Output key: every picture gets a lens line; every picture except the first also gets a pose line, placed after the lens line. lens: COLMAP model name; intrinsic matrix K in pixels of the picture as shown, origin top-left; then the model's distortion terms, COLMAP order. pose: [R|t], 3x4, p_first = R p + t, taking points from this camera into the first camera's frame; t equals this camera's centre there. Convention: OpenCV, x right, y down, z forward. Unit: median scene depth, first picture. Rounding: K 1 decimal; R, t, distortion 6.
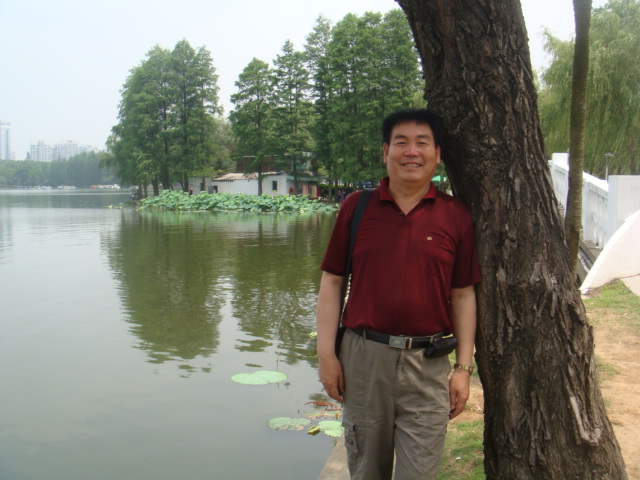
lens RADIAL K [[747.4, 0, 318.8], [0, 747.4, 235.2], [0, 0, 1]] dist [-0.151771, 0.000000]
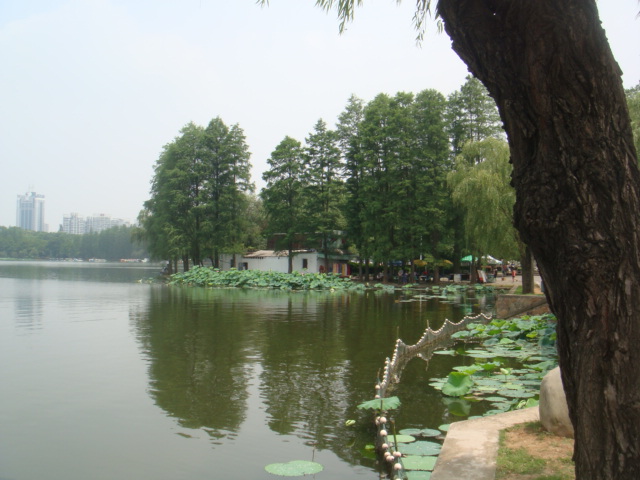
lens RADIAL K [[747.4, 0, 314.0], [0, 747.4, 240.8], [0, 0, 1]] dist [-0.151771, 0.000000]
pose [[0.998875, 0.013937, -0.045318, -0.002129], [-0.018224, 0.995252, -0.095610, -0.001219], [0.043771, 0.096329, 0.994387, 0.004842]]
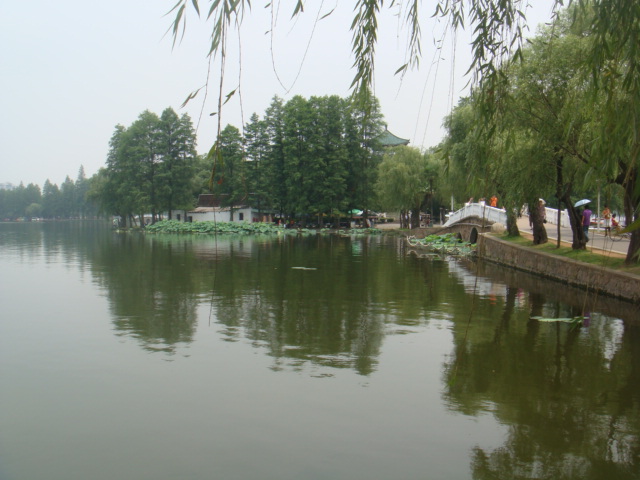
lens RADIAL K [[747.4, 0, 321.7], [0, 747.4, 239.3], [0, 0, 1]] dist [-0.151771, 0.000000]
pose [[0.978926, -0.003554, 0.204186, -0.206932], [0.011715, 0.999179, -0.038773, 0.033840], [-0.203880, 0.040348, 0.978164, -0.405647]]
